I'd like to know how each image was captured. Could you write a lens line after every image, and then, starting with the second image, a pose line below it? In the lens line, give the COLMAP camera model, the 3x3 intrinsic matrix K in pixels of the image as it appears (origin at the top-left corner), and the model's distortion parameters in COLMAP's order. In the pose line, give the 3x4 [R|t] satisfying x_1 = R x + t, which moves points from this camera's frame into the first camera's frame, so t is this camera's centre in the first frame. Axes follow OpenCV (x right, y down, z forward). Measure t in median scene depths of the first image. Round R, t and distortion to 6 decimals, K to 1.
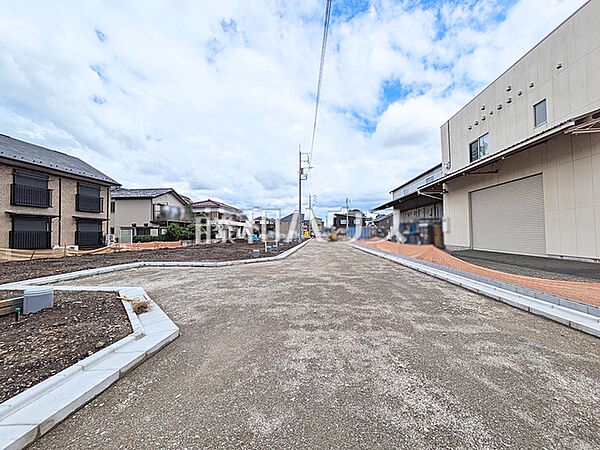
lens RADIAL K [[242.0, 0, 300.8], [0, 242.0, 229.4], [0, 0, 1]] dist [0.012455, 0.000006]
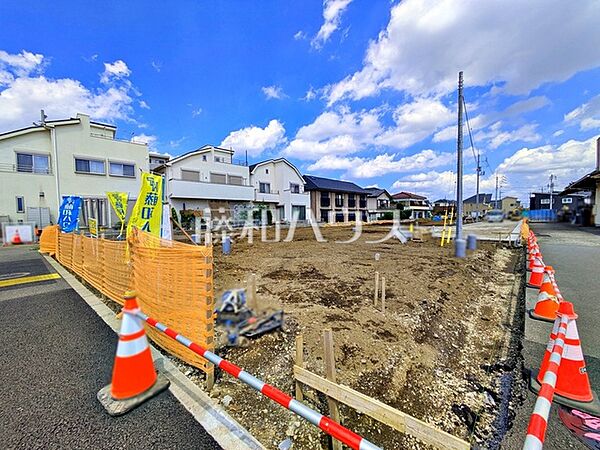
lens RADIAL K [[243.9, 0, 300.0], [0, 243.9, 225.0], [0, 0, 1]] dist [0.000015, -0.000145]
pose [[0.776911, 0.021446, -0.629245, 0.074796], [0.016879, 0.998351, 0.054865, -0.017941], [0.629385, -0.053246, 0.775268, -0.587437]]
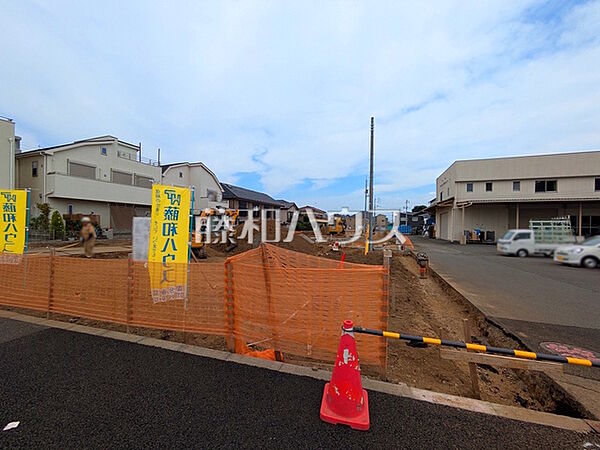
lens RADIAL K [[242.0, 0, 300.8], [0, 242.0, 229.4], [0, 0, 1]] dist [0.012455, 0.000006]
pose [[0.963503, 0.031493, -0.265838, 0.020571], [-0.022858, 0.999108, 0.035513, -0.024078], [0.266719, -0.028140, 0.963363, -0.631374]]
